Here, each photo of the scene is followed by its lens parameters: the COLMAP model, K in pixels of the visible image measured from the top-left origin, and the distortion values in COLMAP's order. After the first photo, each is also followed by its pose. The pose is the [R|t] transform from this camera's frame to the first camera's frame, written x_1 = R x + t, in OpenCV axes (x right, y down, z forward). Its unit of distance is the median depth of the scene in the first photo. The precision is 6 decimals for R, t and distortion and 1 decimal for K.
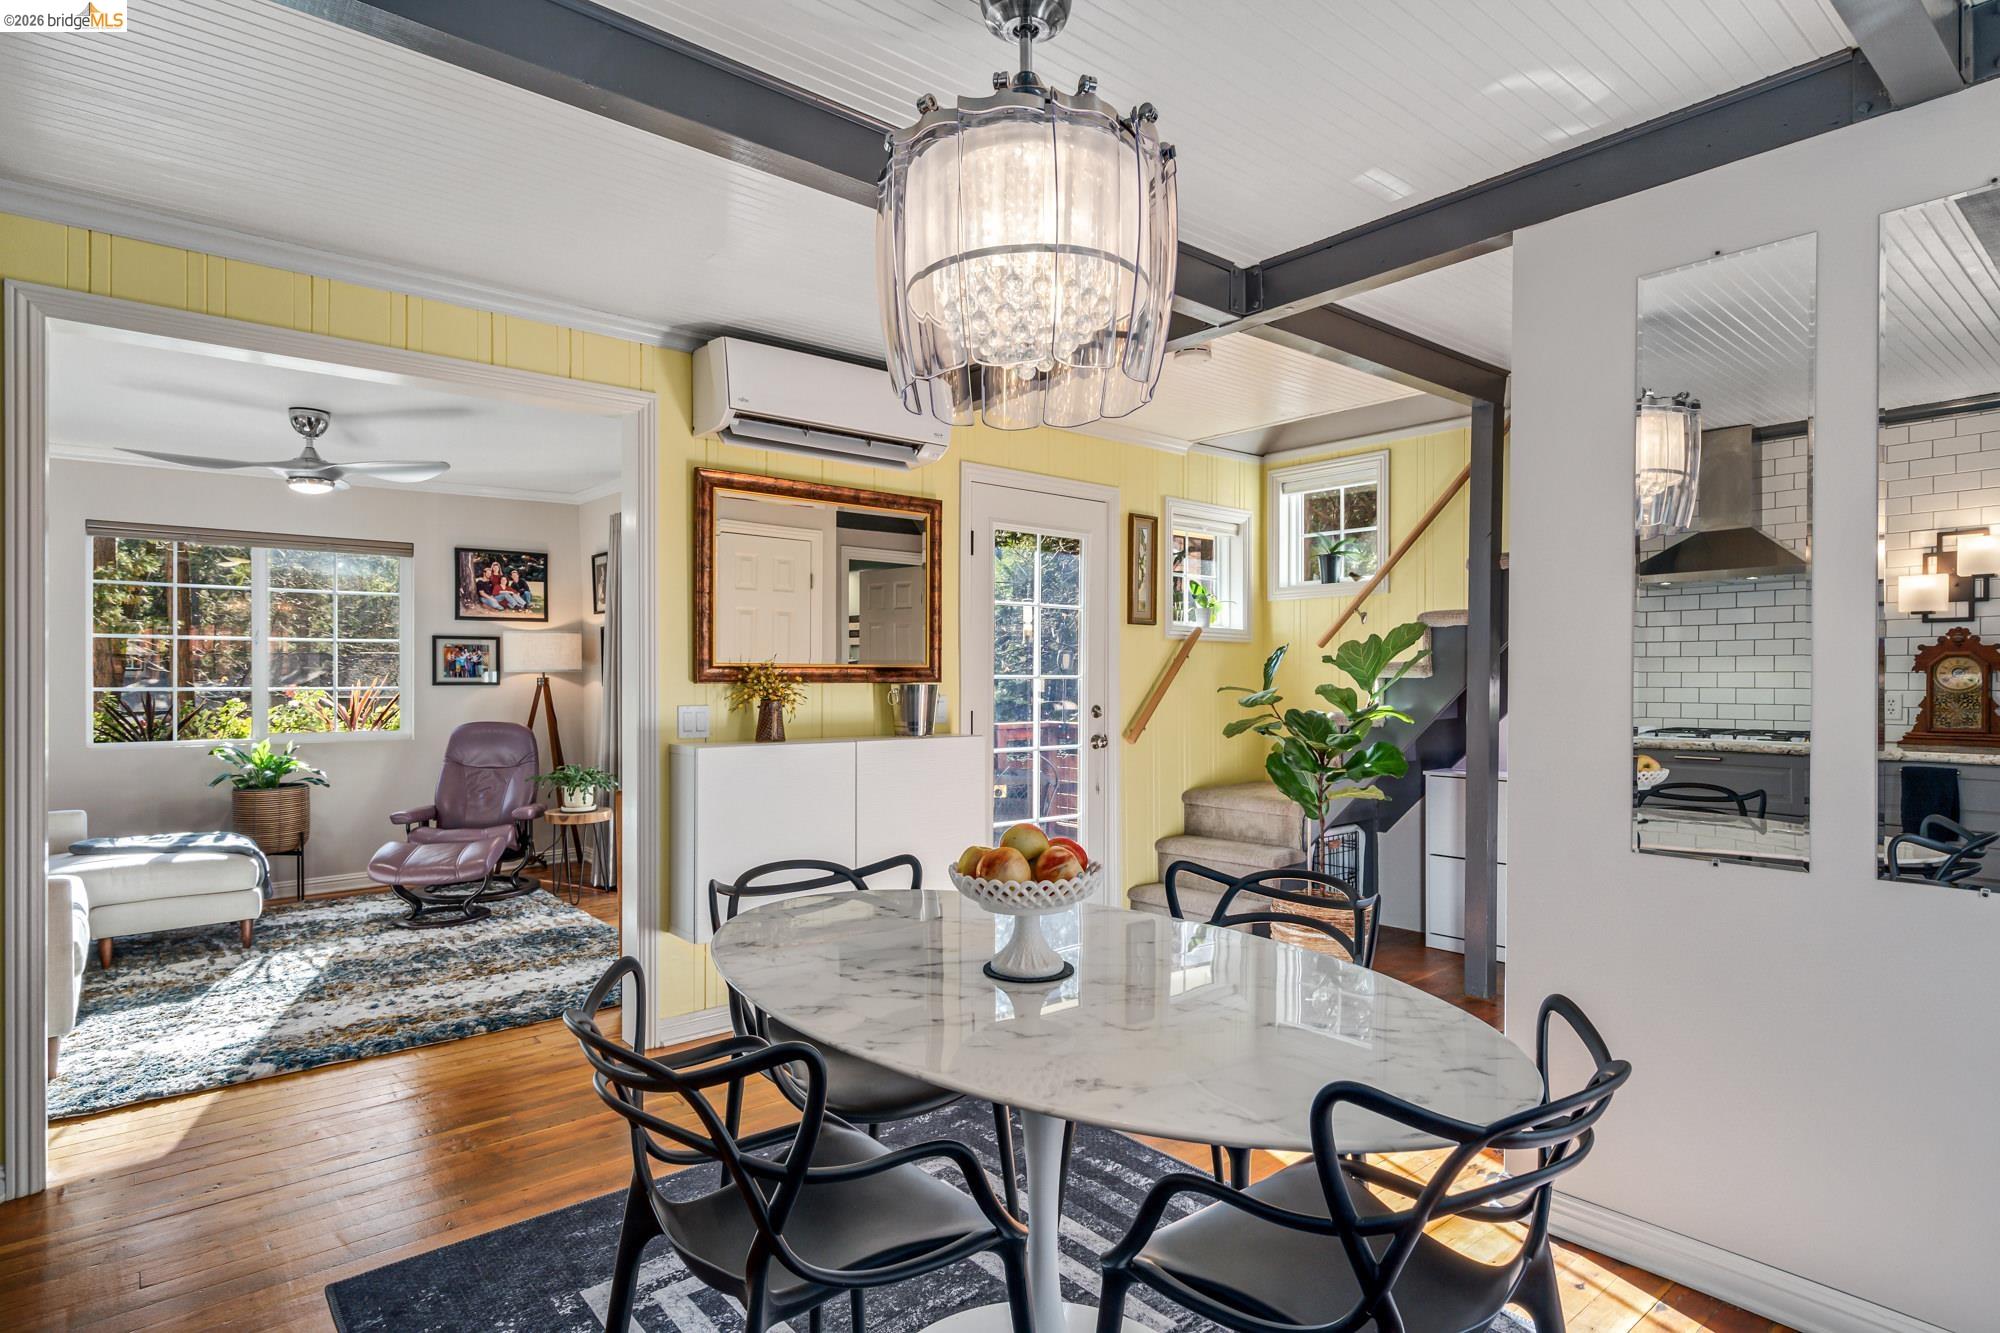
lens RADIAL K [[1053.3, 0, 1003.7], [0, 1053.3, 680.1], [0, 0, 1]] dist [0.003511, 0.000469]
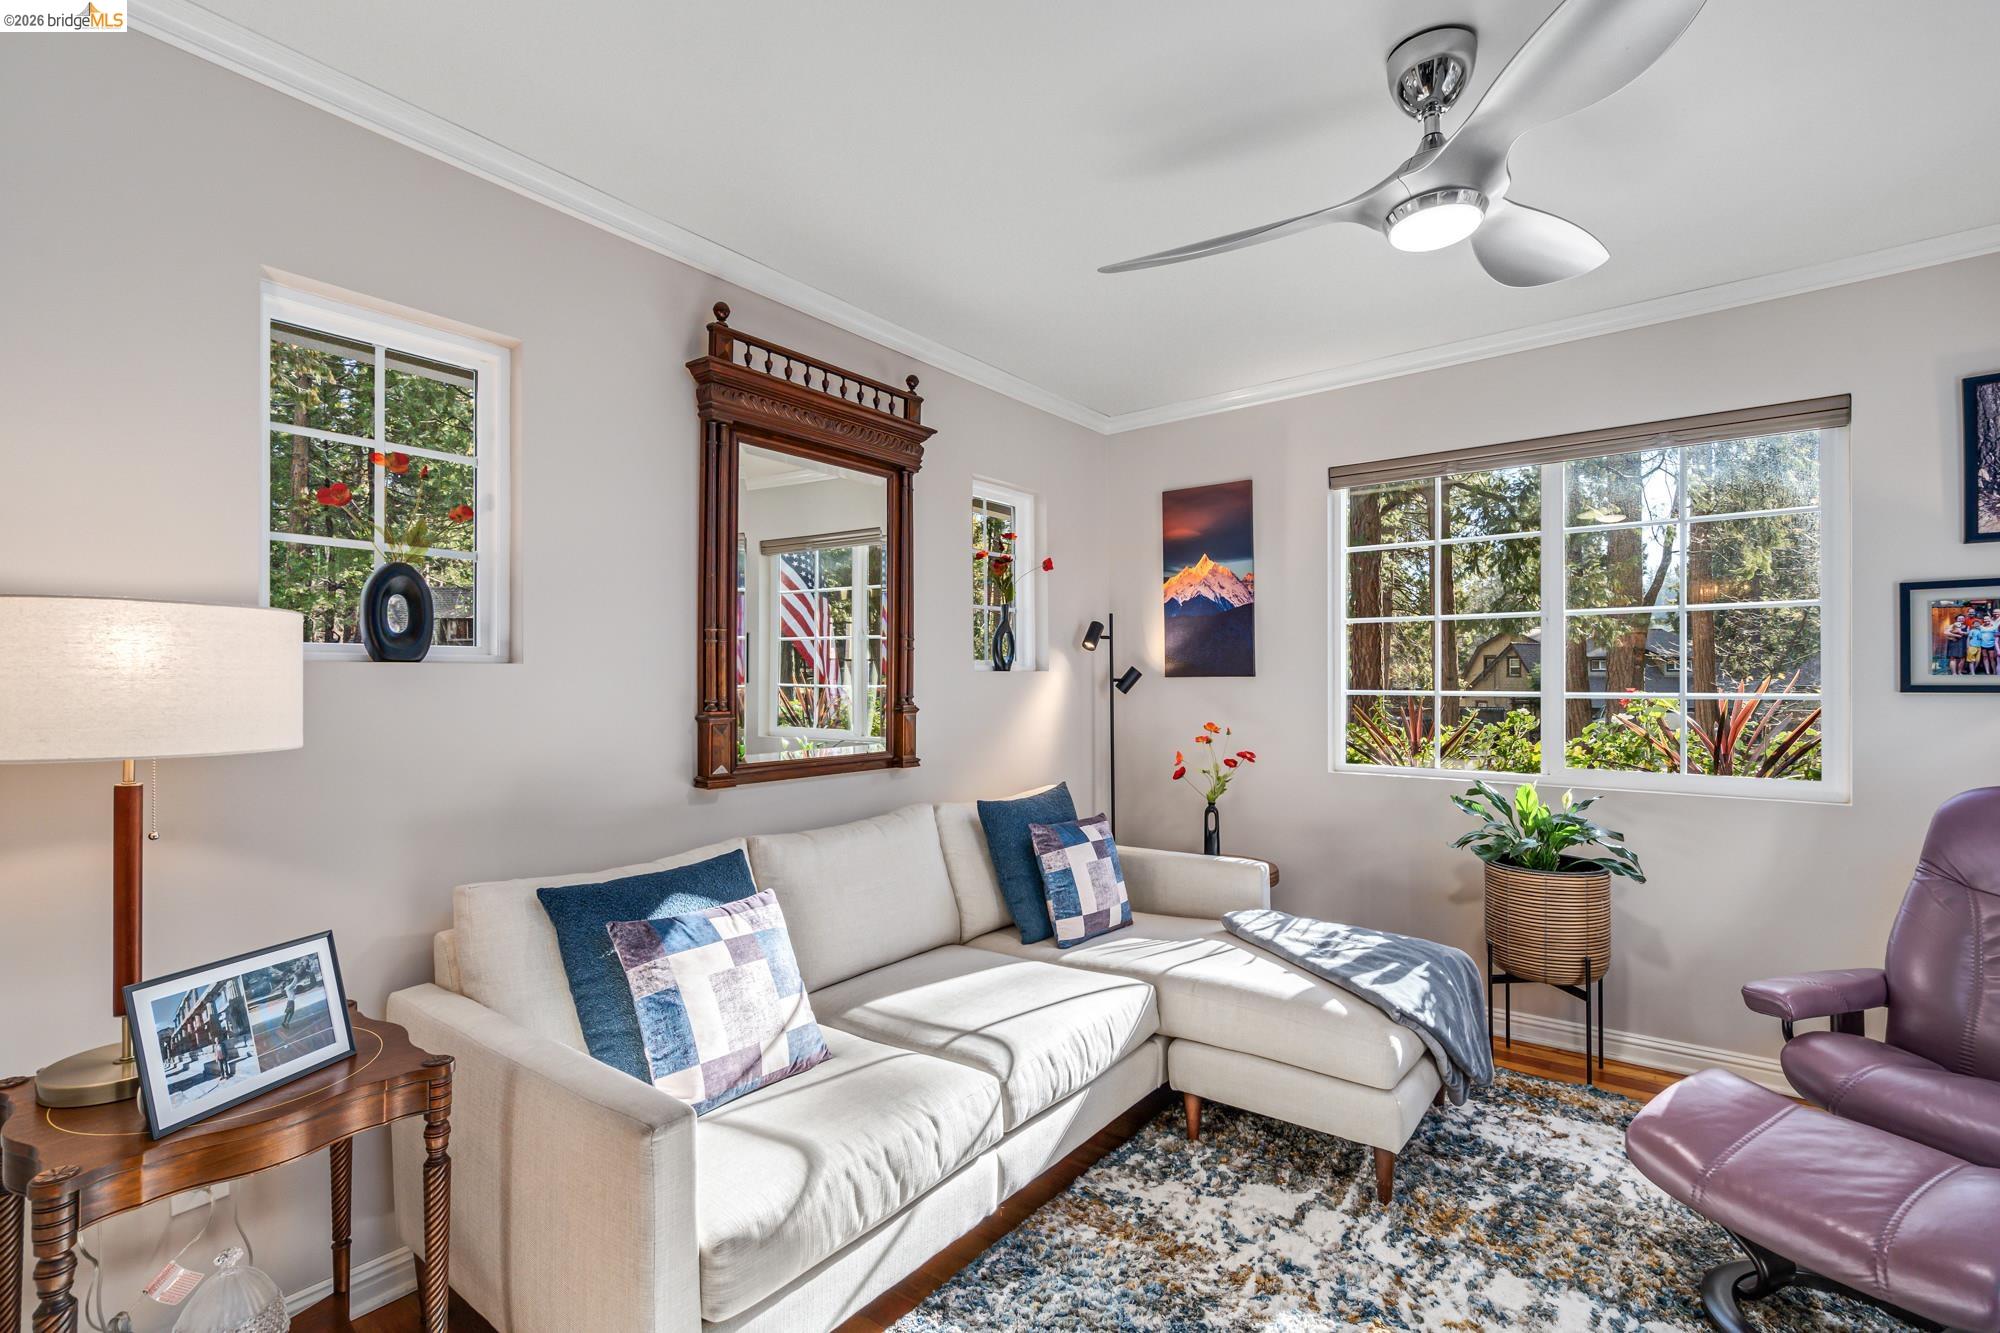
lens RADIAL K [[906.7, 0, 1000.2], [0, 906.7, 671.3], [0, 0, 1]] dist [-0.009467, 0.004208]
pose [[0.207807, -0.008492, -0.978133, -0.237997], [-0.001483, 0.999958, -0.008997, 0.000149], [0.978169, 0.003321, 0.207786, 0.531835]]
